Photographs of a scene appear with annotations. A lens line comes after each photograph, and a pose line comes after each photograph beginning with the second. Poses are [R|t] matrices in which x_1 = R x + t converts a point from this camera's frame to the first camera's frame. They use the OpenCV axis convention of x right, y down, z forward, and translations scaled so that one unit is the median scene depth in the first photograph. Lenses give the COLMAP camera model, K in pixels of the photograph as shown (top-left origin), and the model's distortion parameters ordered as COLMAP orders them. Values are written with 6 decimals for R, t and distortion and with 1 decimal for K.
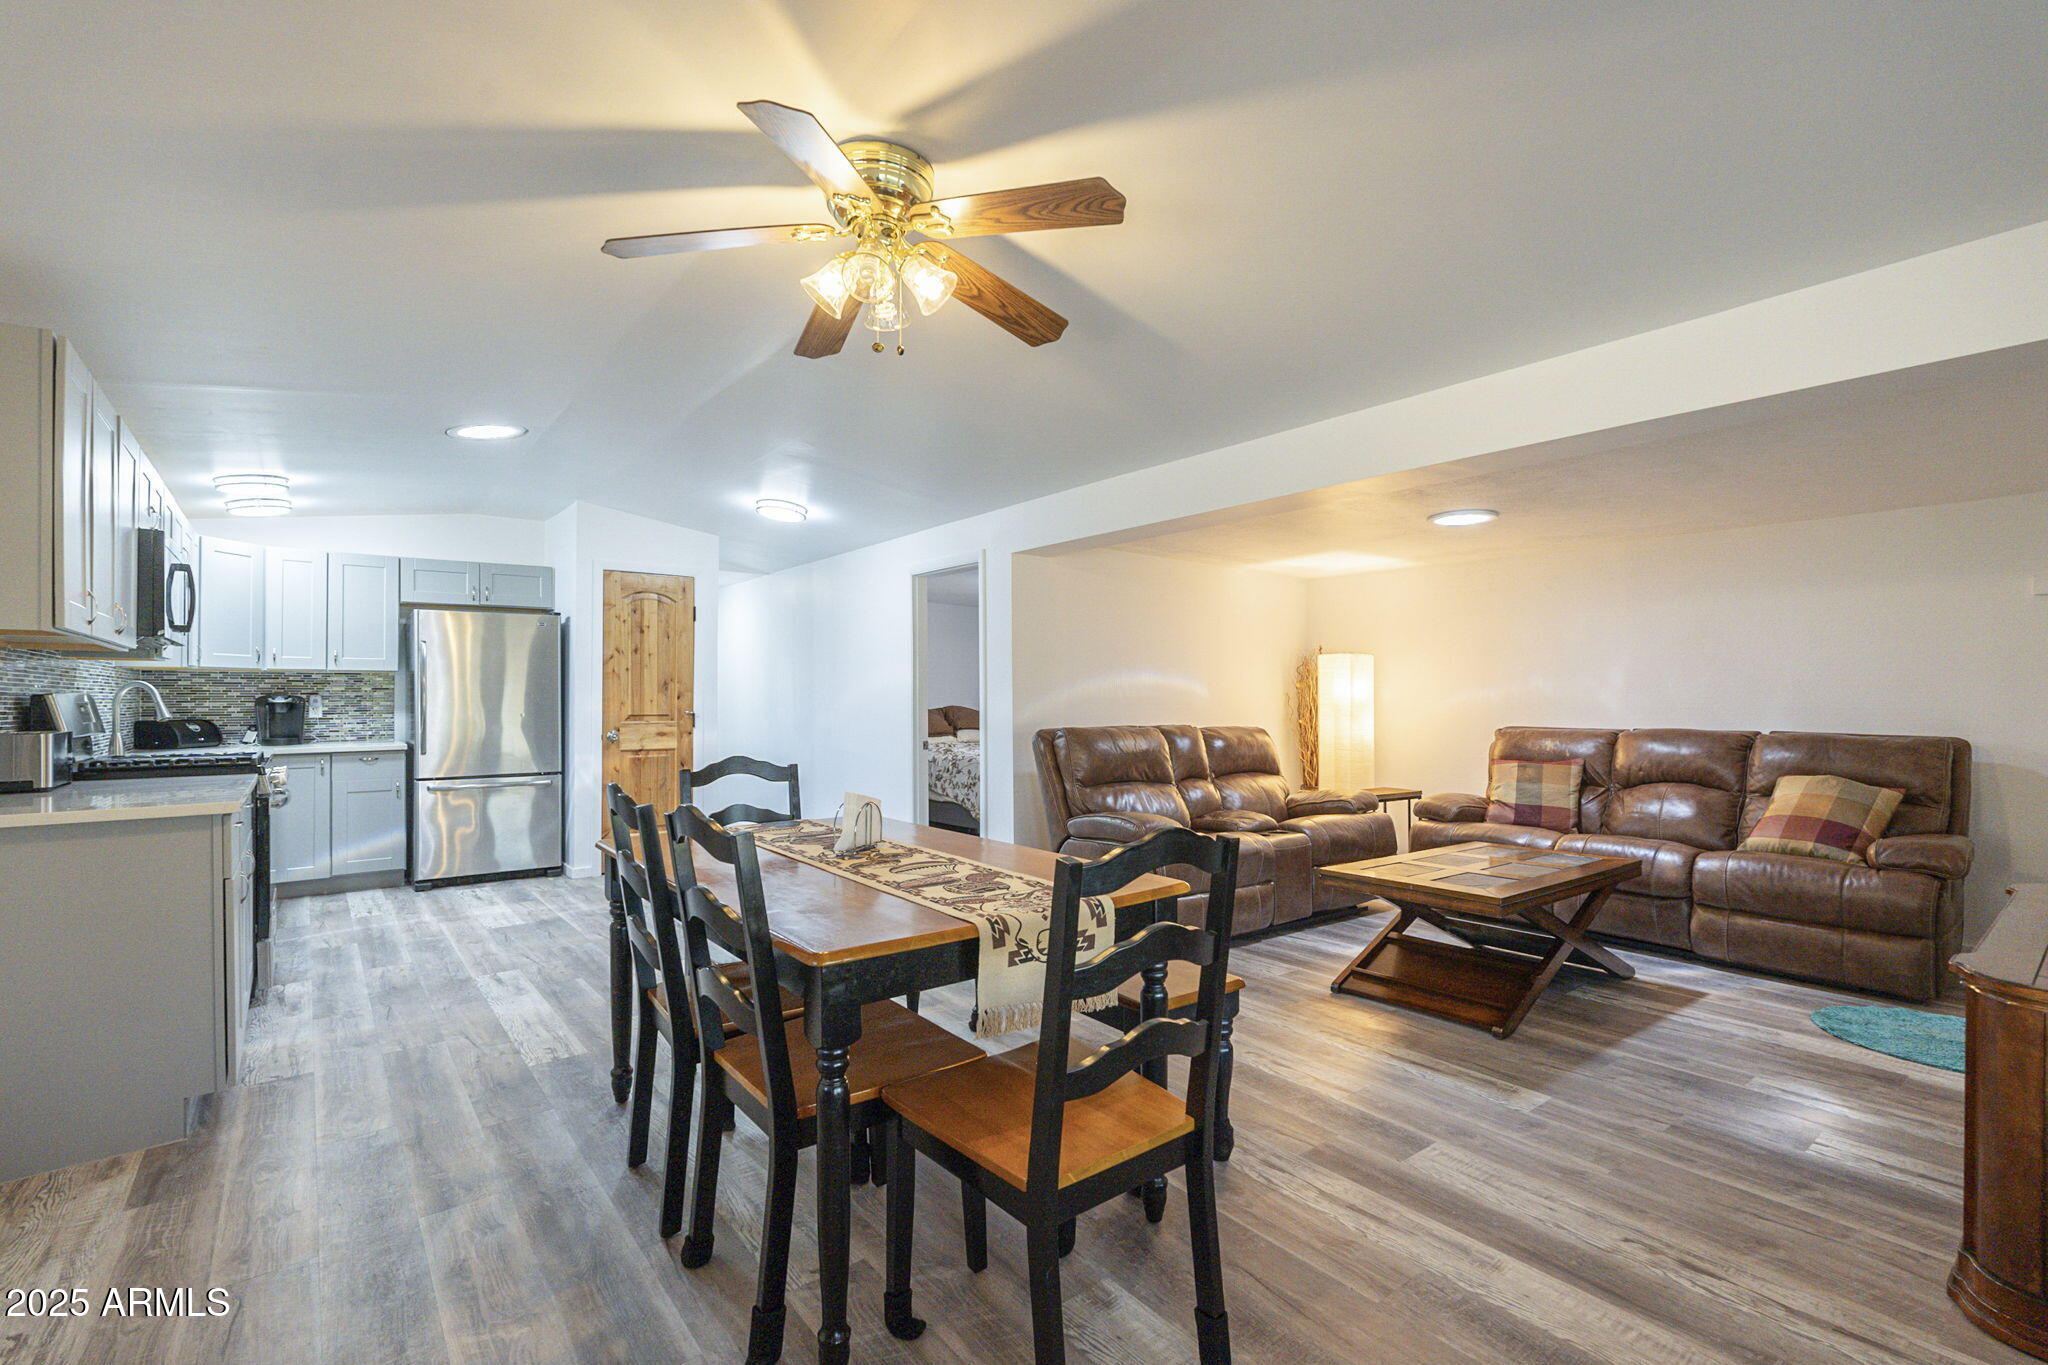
lens RADIAL K [[897.9, 0, 1029.8], [0, 897.9, 686.1], [0, 0, 1]] dist [-0.010168, 0.001607]
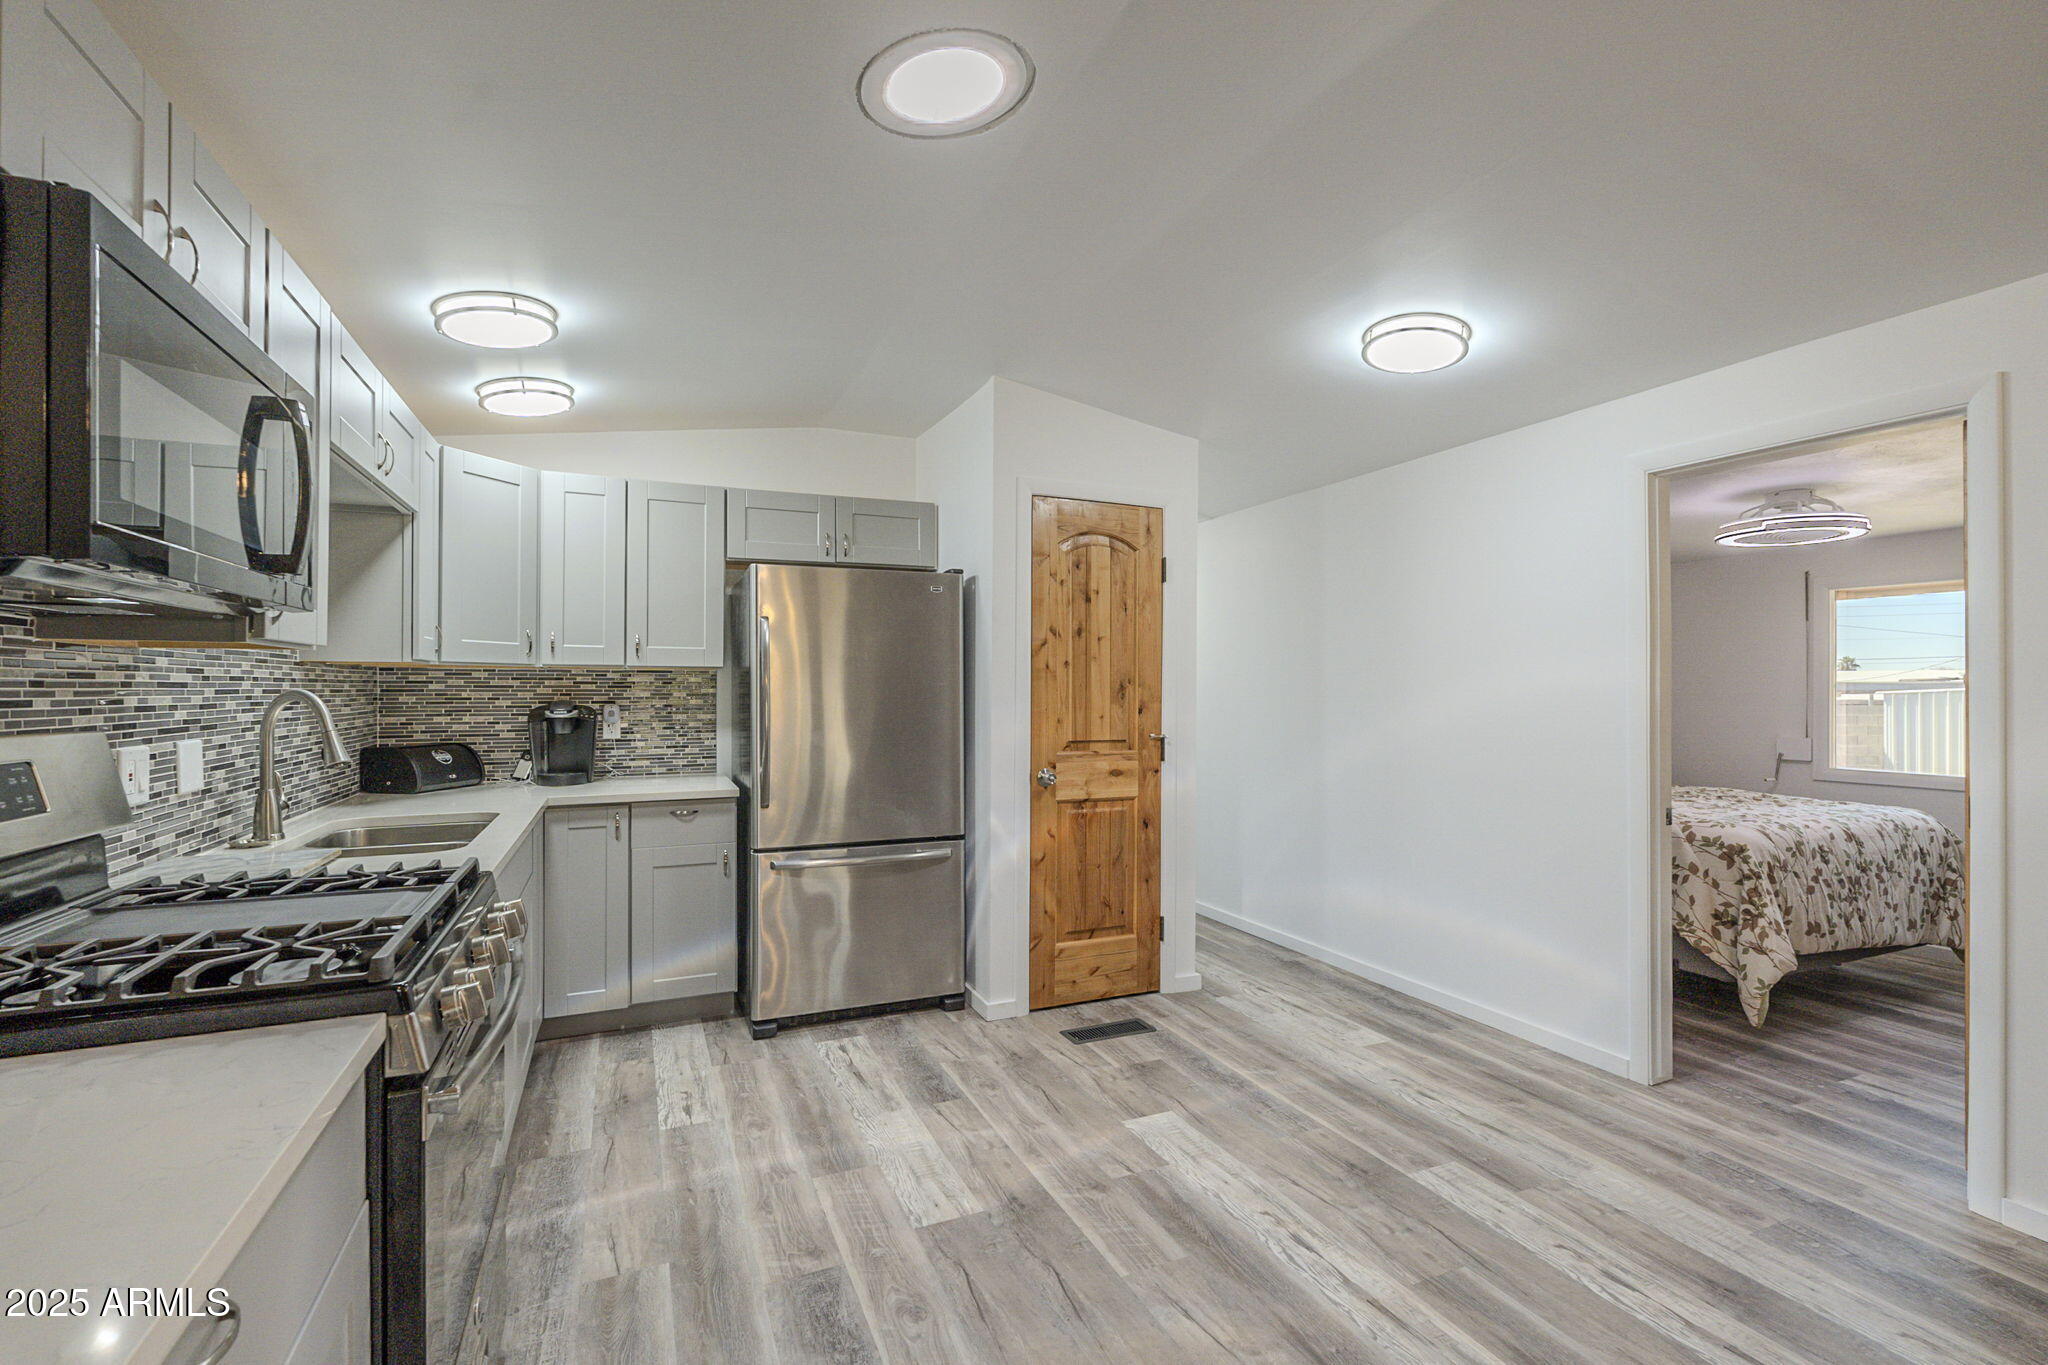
lens RADIAL K [[897.9, 0, 1012.7], [0, 897.9, 684.2], [0, 0, 1]] dist [-0.010168, 0.001607]
pose [[0.965086, -0.001255, -0.261932, -0.336493], [-0.001335, 0.999952, -0.009712, 0.000638], [0.261931, 0.009722, 0.965038, 0.433397]]
